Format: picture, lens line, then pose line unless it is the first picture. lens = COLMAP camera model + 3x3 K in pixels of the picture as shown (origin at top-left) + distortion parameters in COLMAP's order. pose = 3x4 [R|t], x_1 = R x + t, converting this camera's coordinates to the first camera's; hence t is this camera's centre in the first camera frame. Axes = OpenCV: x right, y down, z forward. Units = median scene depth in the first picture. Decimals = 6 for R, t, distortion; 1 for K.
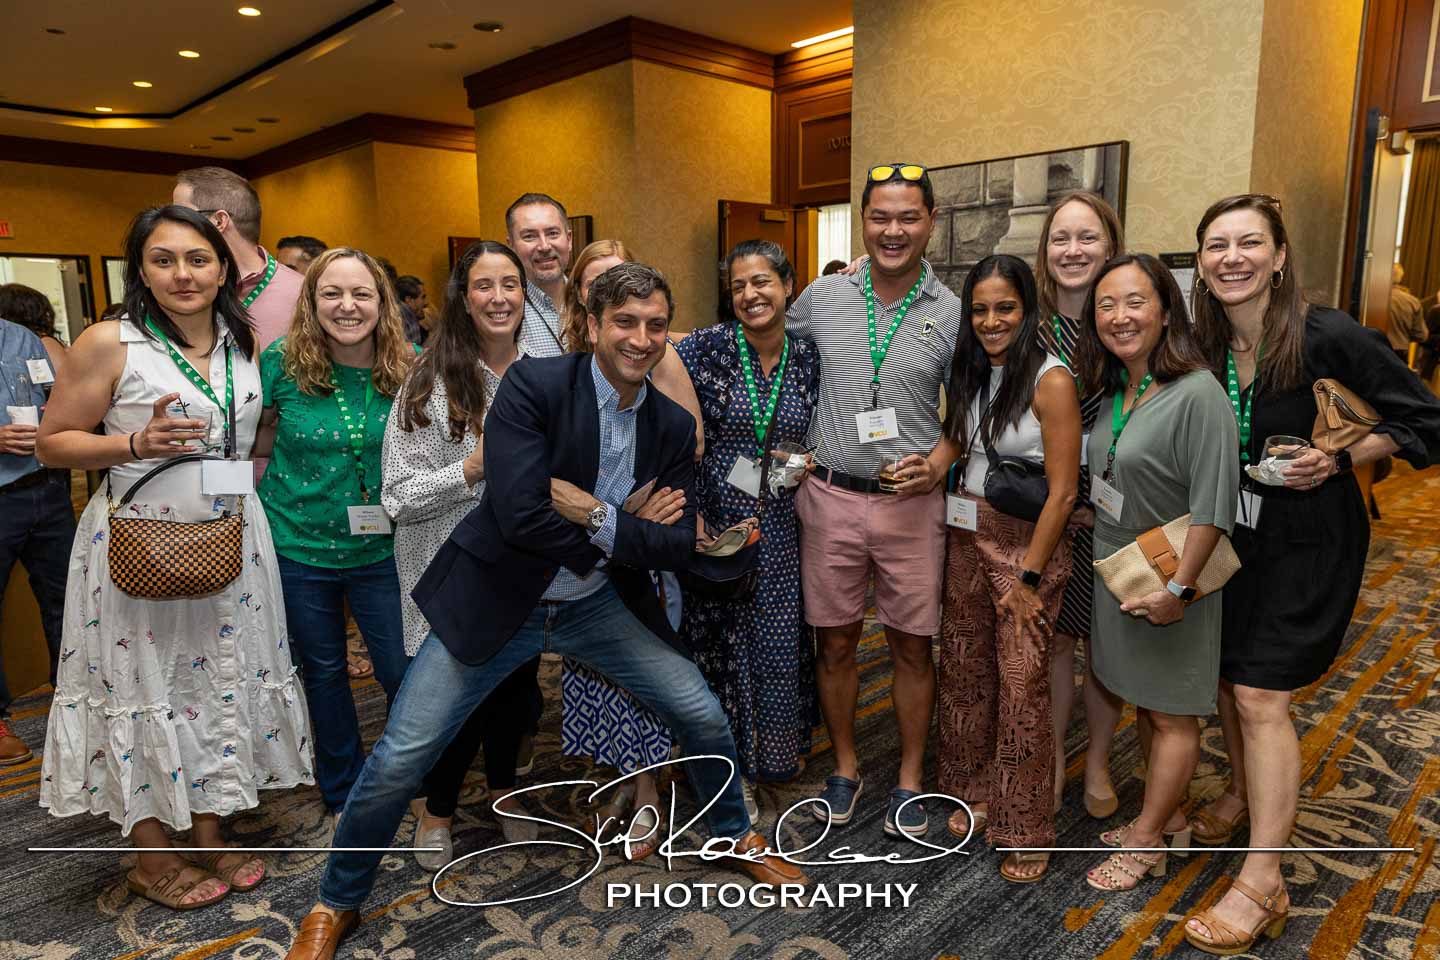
lens RADIAL K [[938.7, 0, 724.4], [0, 938.7, 480.0], [0, 0, 1]] dist [-0.006683, 0.011434]
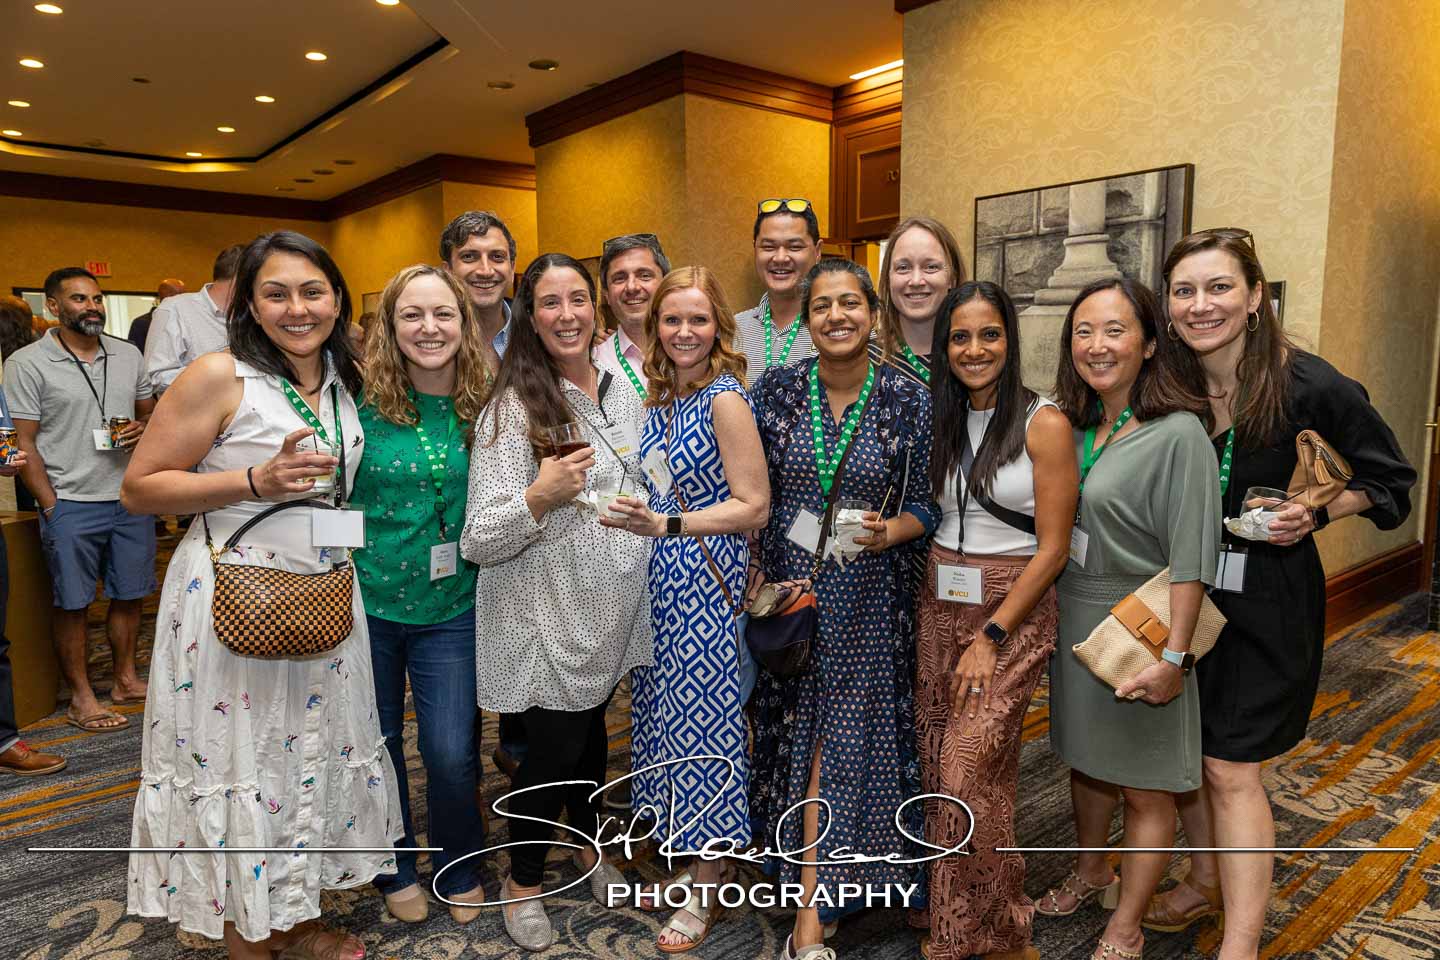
lens RADIAL K [[938.7, 0, 726.7], [0, 938.7, 481.8], [0, 0, 1]] dist [-0.006683, 0.011434]
pose [[0.996231, 0.014847, -0.085462, 0.054072], [-0.018045, 0.999161, -0.036774, -0.005714], [0.084845, 0.038177, 0.995663, 0.050169]]
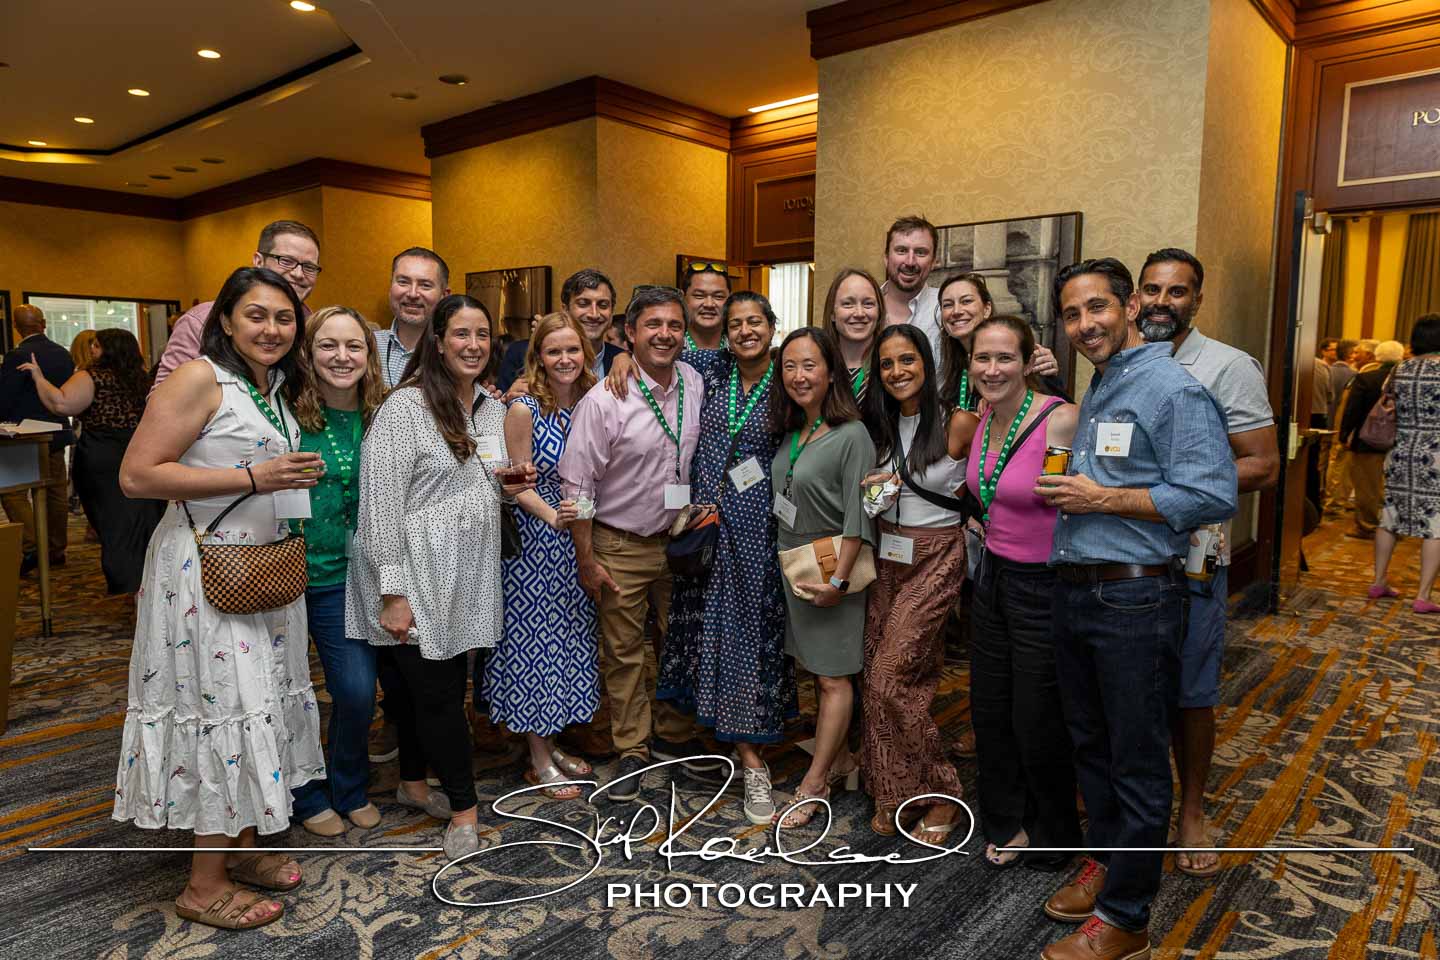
lens RADIAL K [[938.7, 0, 722.9], [0, 938.7, 474.3], [0, 0, 1]] dist [-0.006683, 0.011434]
pose [[0.996879, 0.012250, 0.077990, -0.052760], [-0.007487, 0.998106, -0.061064, 0.003256], [-0.078591, 0.060289, 0.995082, -0.008369]]
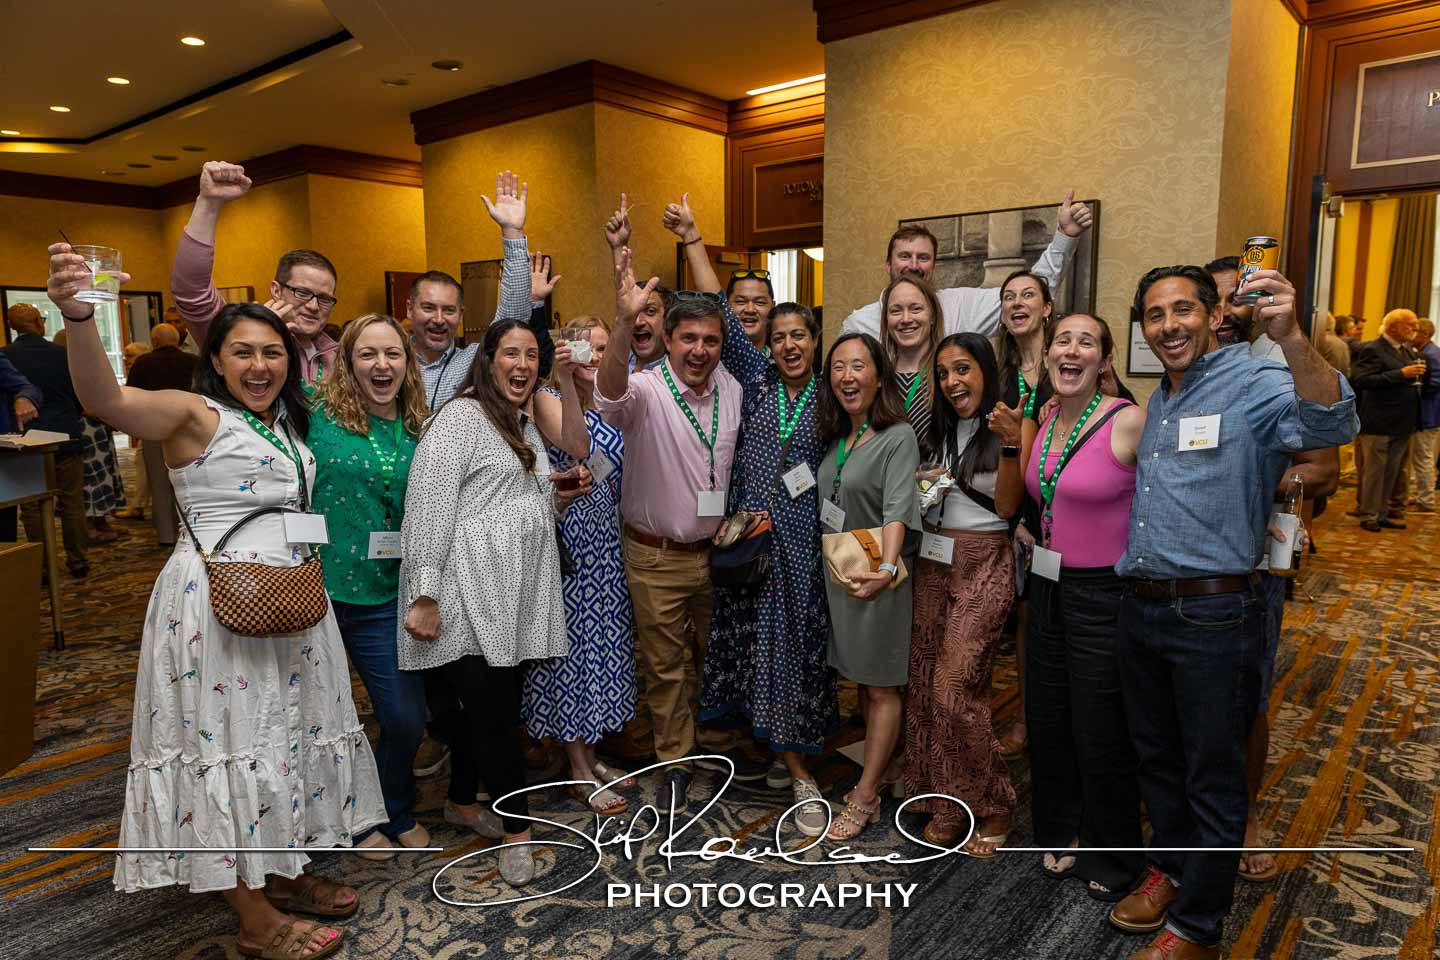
lens RADIAL K [[938.7, 0, 721.2], [0, 938.7, 480.3], [0, 0, 1]] dist [-0.006683, 0.011434]
pose [[0.995380, -0.007075, 0.095755, -0.091293], [0.010105, 0.999462, -0.031203, -0.017719], [-0.095483, 0.032026, 0.994916, 0.003477]]
